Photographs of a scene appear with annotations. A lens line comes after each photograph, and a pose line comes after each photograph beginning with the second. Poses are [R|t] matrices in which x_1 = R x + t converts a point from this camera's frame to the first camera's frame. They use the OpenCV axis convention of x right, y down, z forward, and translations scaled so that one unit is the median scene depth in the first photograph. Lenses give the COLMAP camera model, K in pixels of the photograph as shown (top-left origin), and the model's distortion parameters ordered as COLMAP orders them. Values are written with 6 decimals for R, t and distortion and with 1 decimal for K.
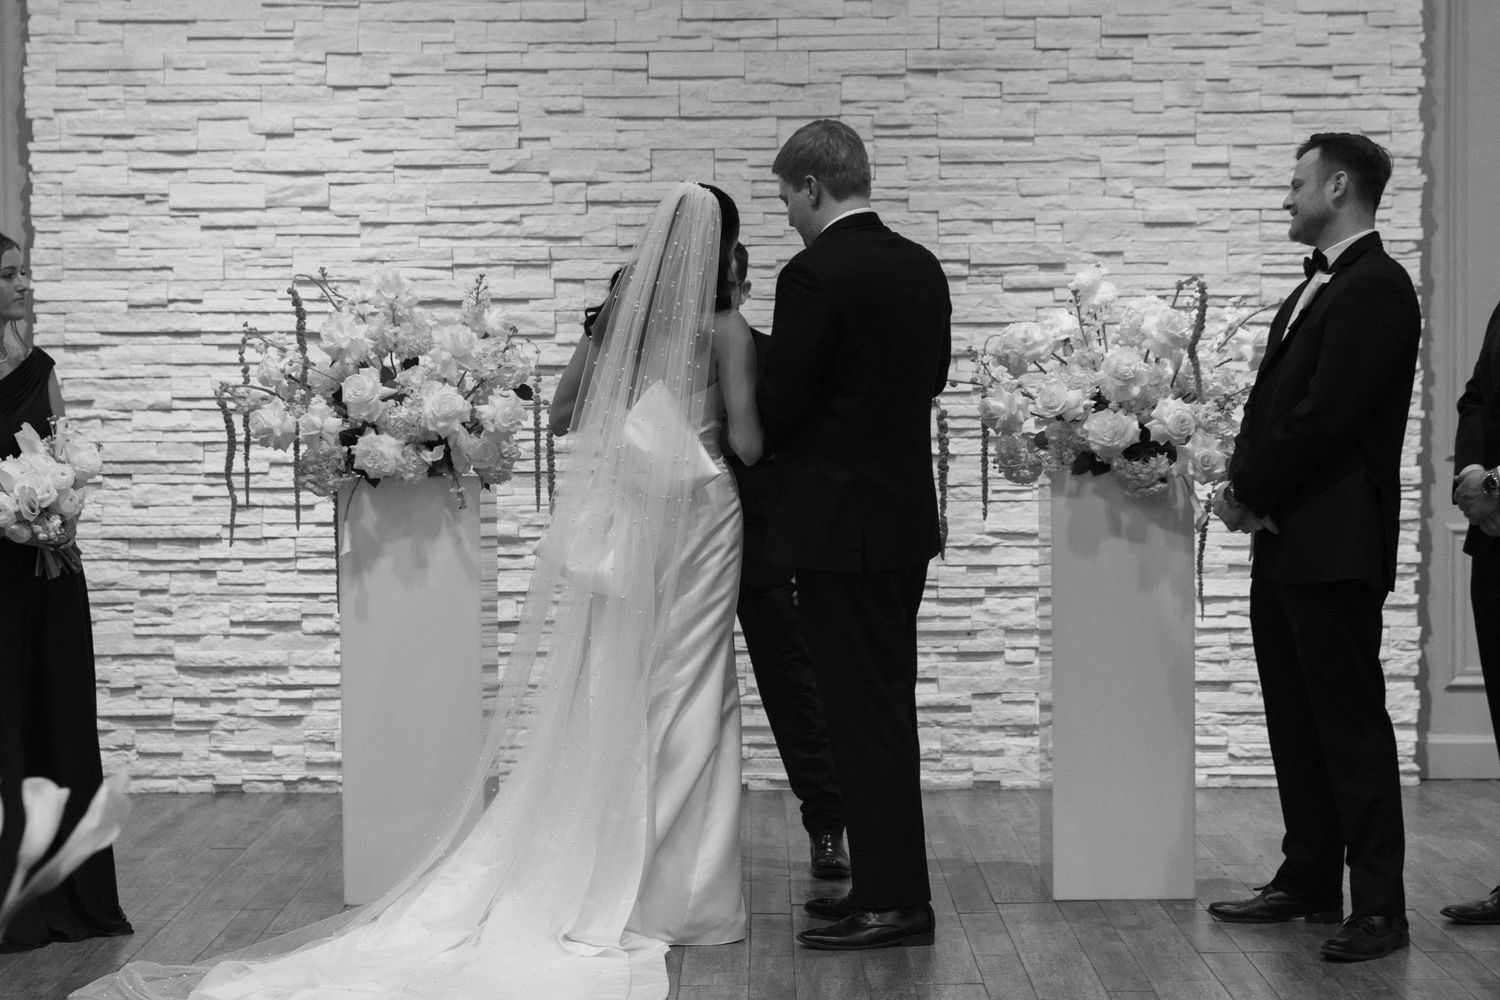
lens RADIAL K [[2713.9, 0, 737.5], [0, 2713.9, 499.8], [0, 0, 1]] dist [-0.069026, 0.000000]
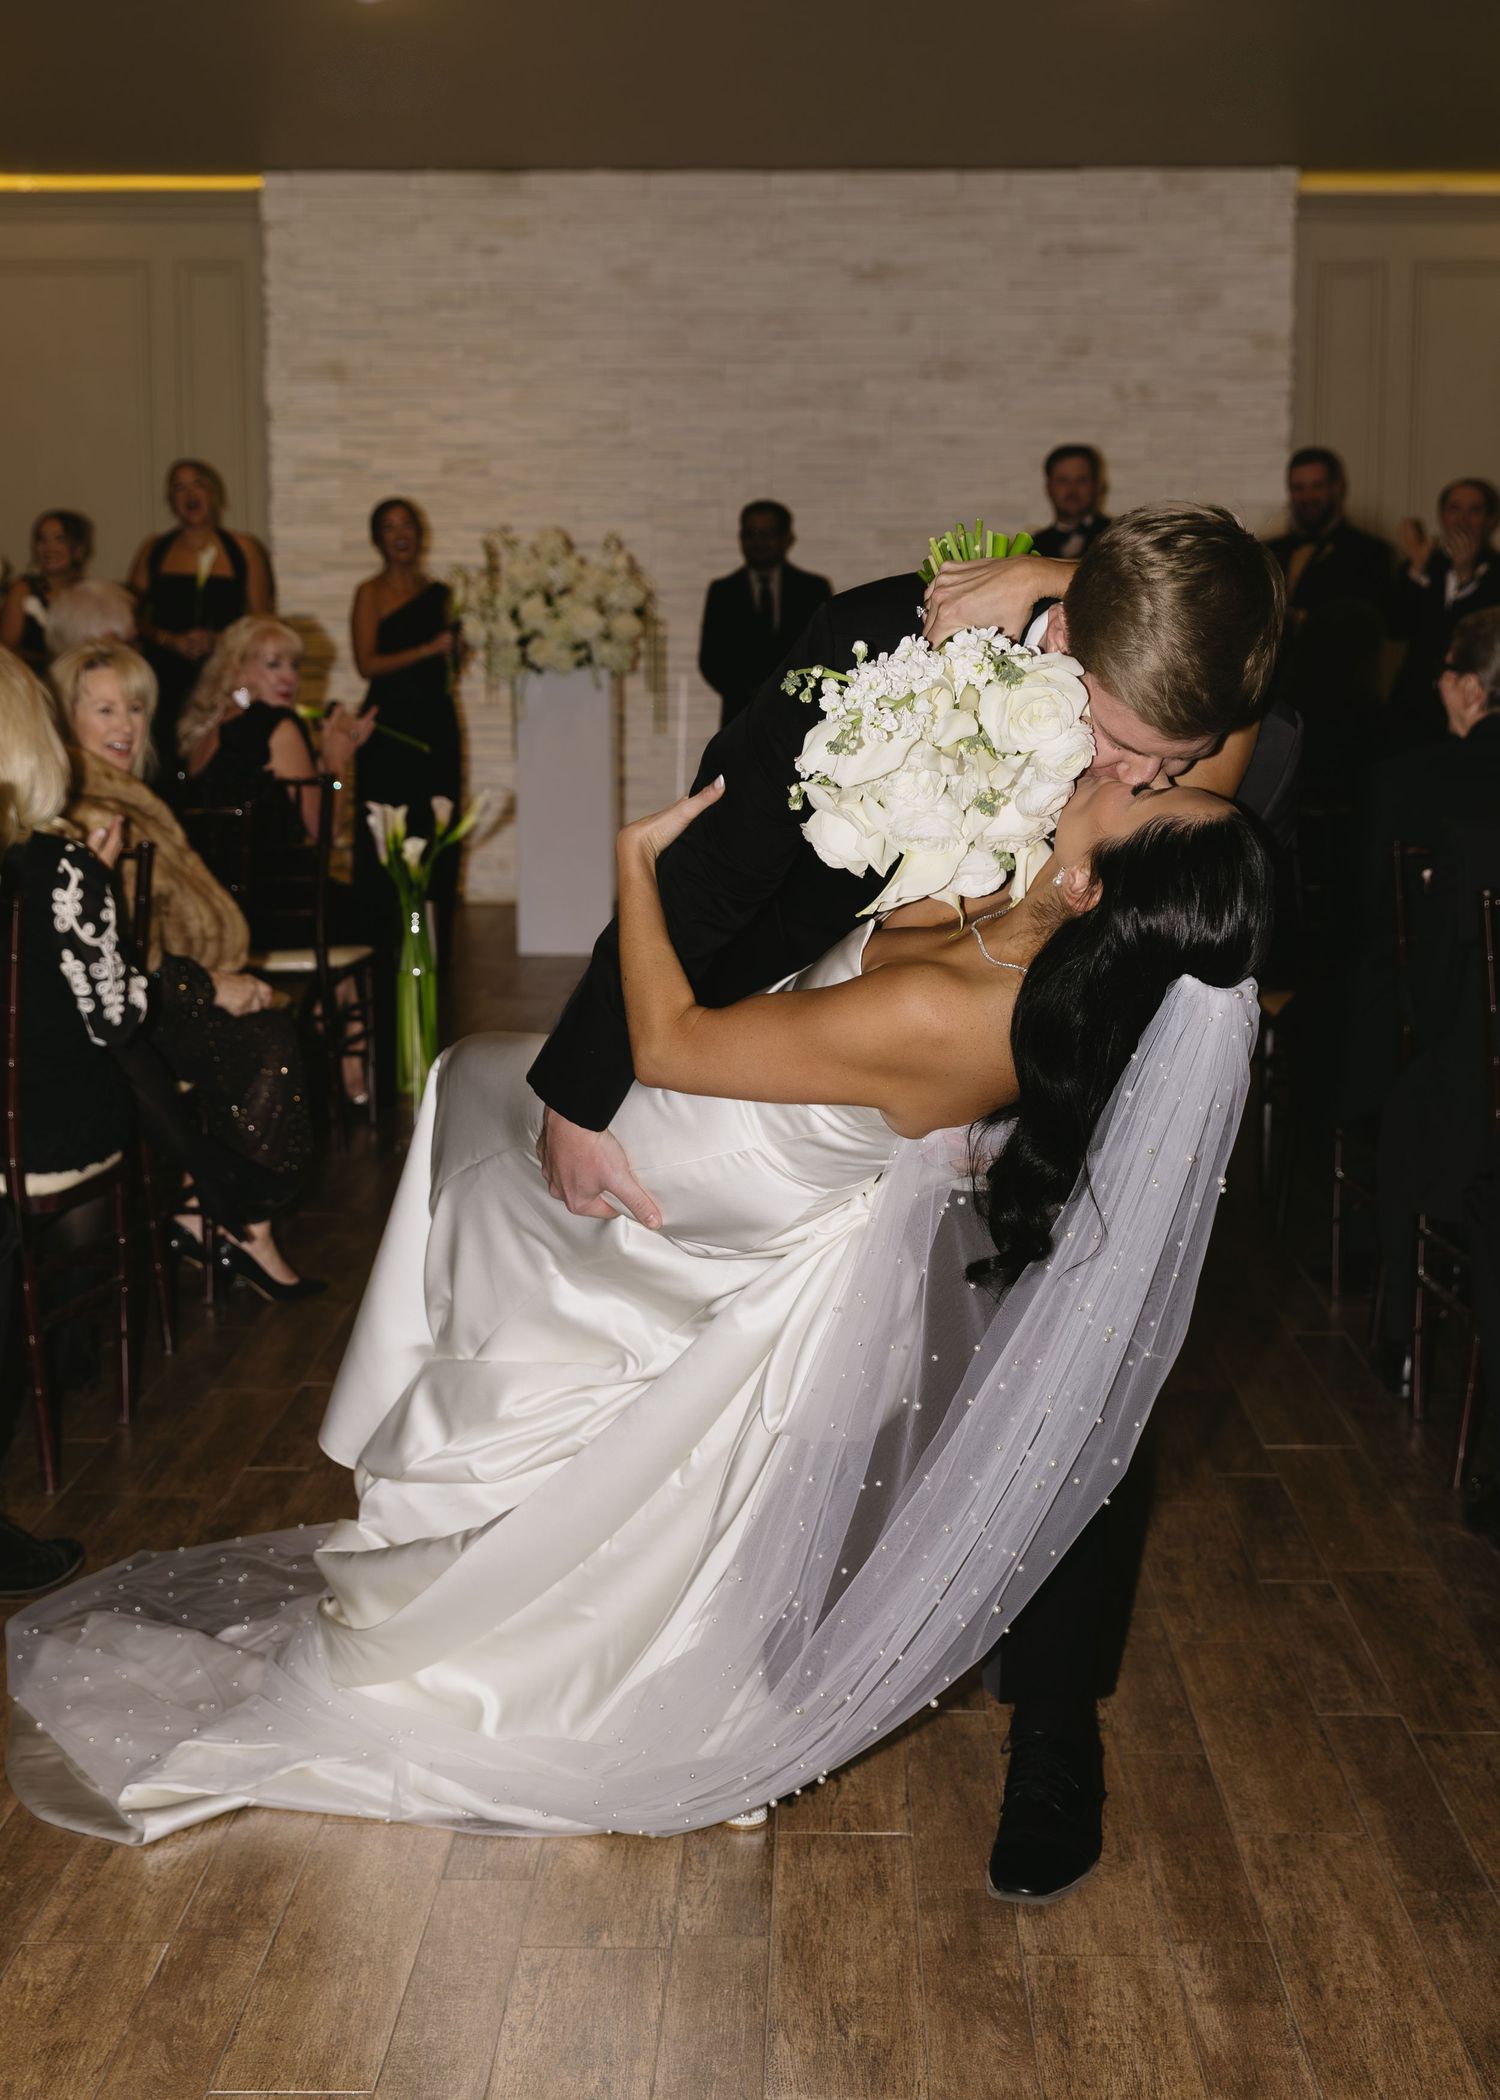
lens RADIAL K [[3208.0, 0, 727.2], [0, 3208.0, 1036.4], [0, 0, 1]] dist [-0.042784, 0.000000]
pose [[0.999546, 0.010684, -0.028174, 0.023203], [-0.007927, 0.995329, 0.096214, 0.022982], [0.029070, -0.095947, 0.994962, -0.796323]]
